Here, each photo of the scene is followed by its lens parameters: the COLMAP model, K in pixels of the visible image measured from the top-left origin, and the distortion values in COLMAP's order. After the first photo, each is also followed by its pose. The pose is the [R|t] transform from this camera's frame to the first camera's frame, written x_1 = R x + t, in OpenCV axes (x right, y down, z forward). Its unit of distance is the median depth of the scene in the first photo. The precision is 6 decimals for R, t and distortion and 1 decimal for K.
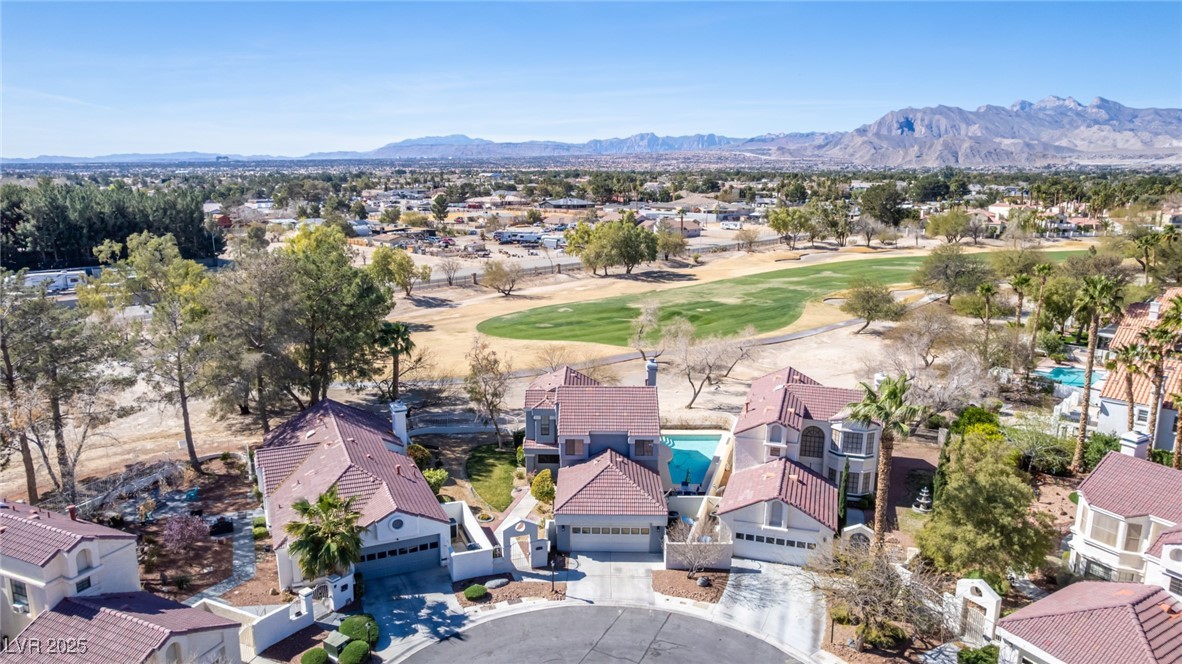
lens RADIAL K [[758.6, 0, 590.8], [0, 758.6, 327.7], [0, 0, 1]] dist [-0.082063, 0.073432]
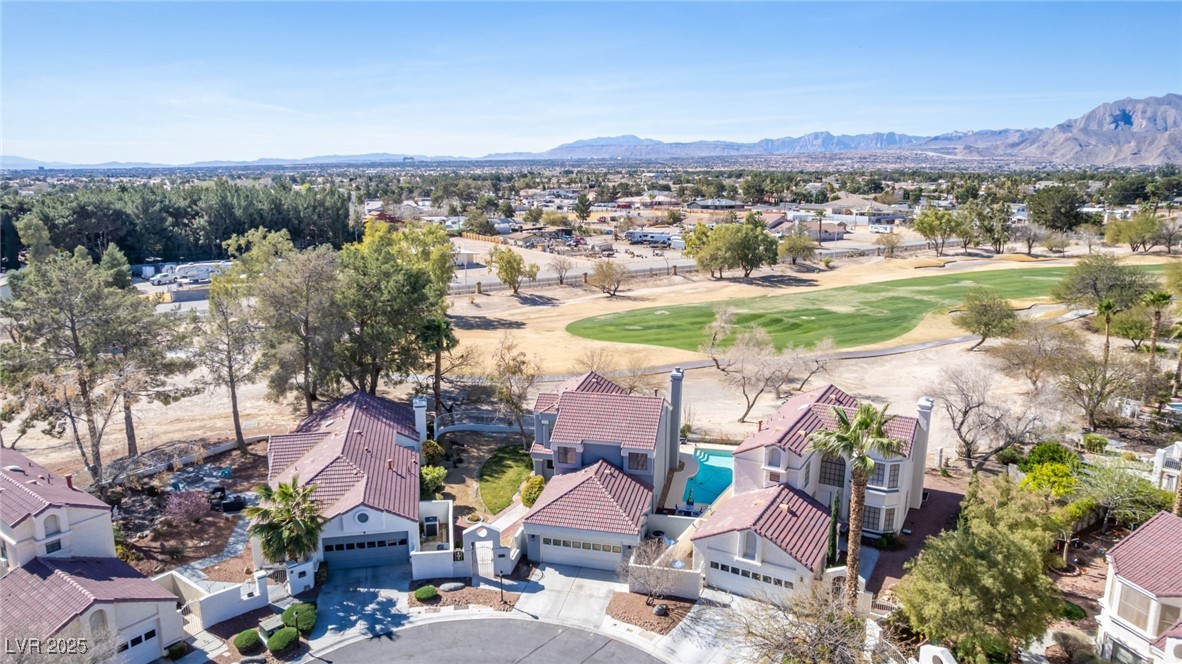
lens RADIAL K [[758.6, 0, 590.3], [0, 758.6, 328.0], [0, 0, 1]] dist [-0.082063, 0.073432]
pose [[0.976101, 0.039832, -0.213638, 0.187164], [-0.039793, 0.999198, 0.004485, -0.009888], [0.213645, 0.004124, 0.976903, 0.051055]]
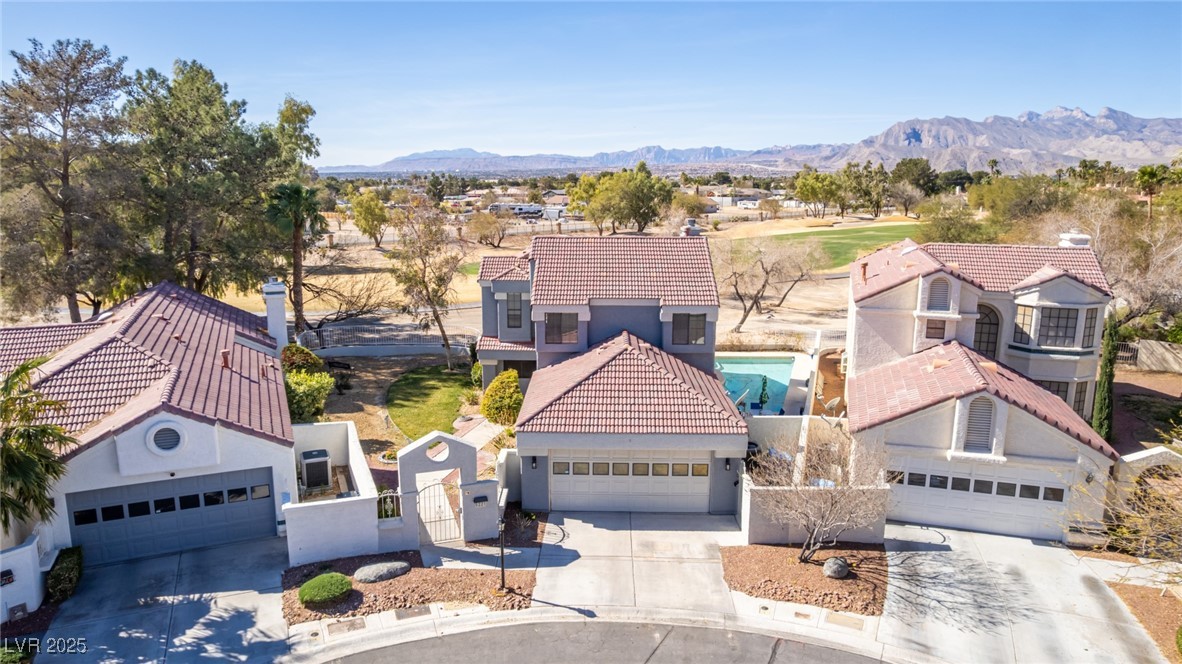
lens RADIAL K [[758.6, 0, 591.0], [0, 758.6, 326.1], [0, 0, 1]] dist [-0.082063, 0.073432]
pose [[0.999957, -0.002055, -0.008995, 0.004088], [0.001879, 0.999807, -0.019553, 0.149923], [0.009033, 0.019536, 0.999768, 0.406823]]
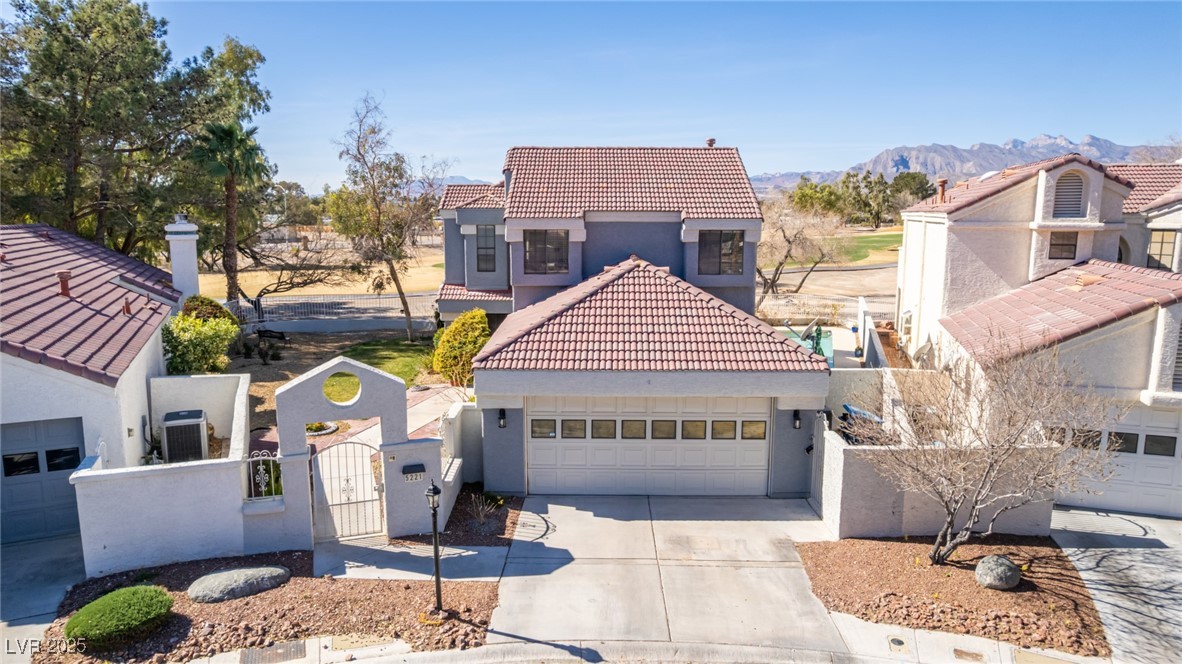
lens RADIAL K [[758.6, 0, 590.9], [0, 758.6, 324.3], [0, 0, 1]] dist [-0.082063, 0.073432]
pose [[0.999984, -0.005252, 0.002056, 0.000695], [0.005362, 0.998346, -0.057233, 0.196268], [-0.001752, 0.057244, 0.998359, 0.542543]]
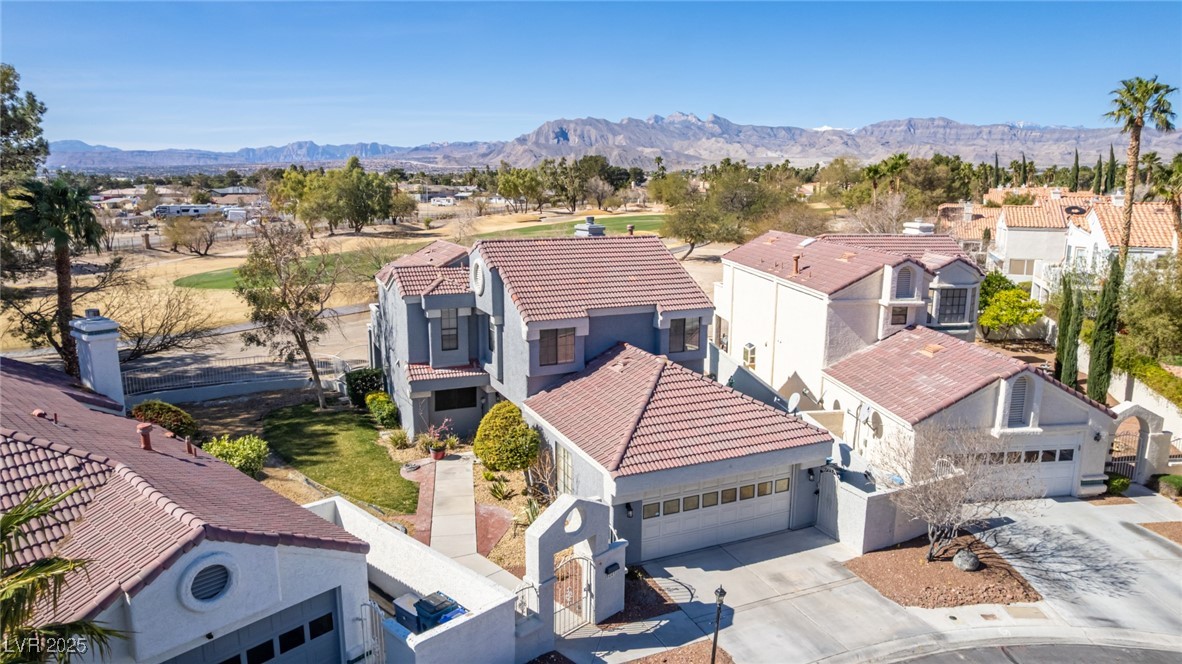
lens RADIAL K [[758.6, 0, 592.1], [0, 758.6, 323.6], [0, 0, 1]] dist [-0.082063, 0.073432]
pose [[0.908993, -0.079350, 0.409188, -0.173146], [0.086638, 0.996240, 0.000730, 0.130313], [-0.407707, 0.034787, 0.912450, 0.504722]]
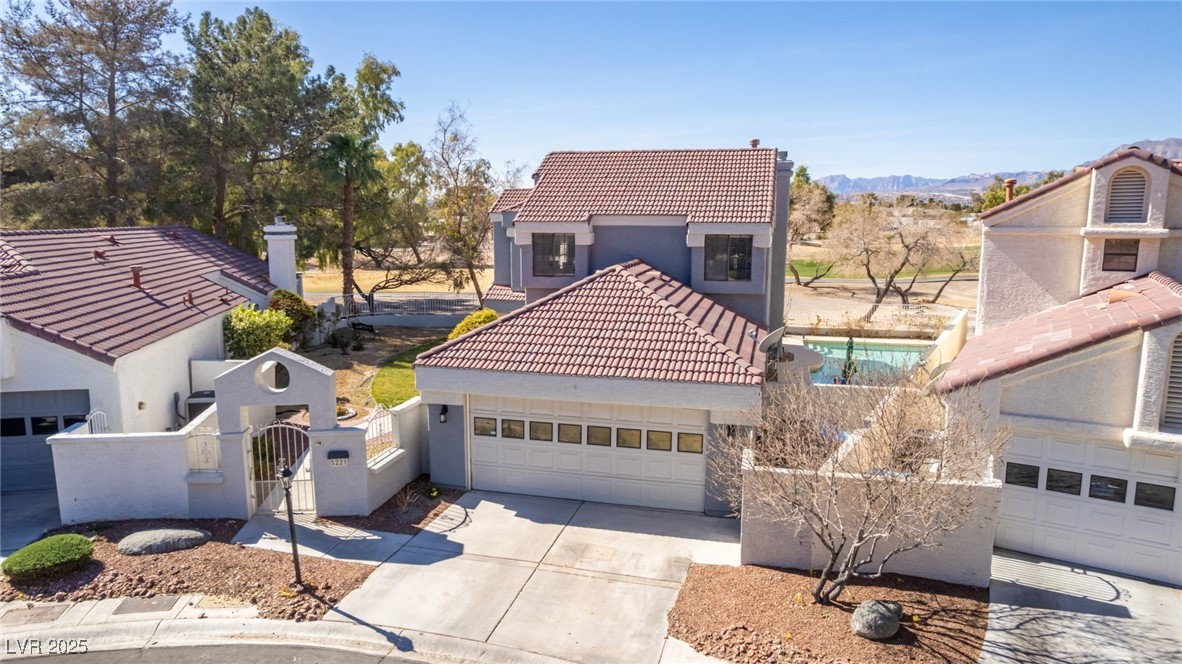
lens RADIAL K [[758.6, 0, 590.6], [0, 758.6, 324.8], [0, 0, 1]] dist [-0.082063, 0.073432]
pose [[0.971122, 0.029678, -0.236729, 0.084653], [-0.043911, 0.997516, -0.055079, 0.194205], [0.234507, 0.063884, 0.970013, 0.551349]]
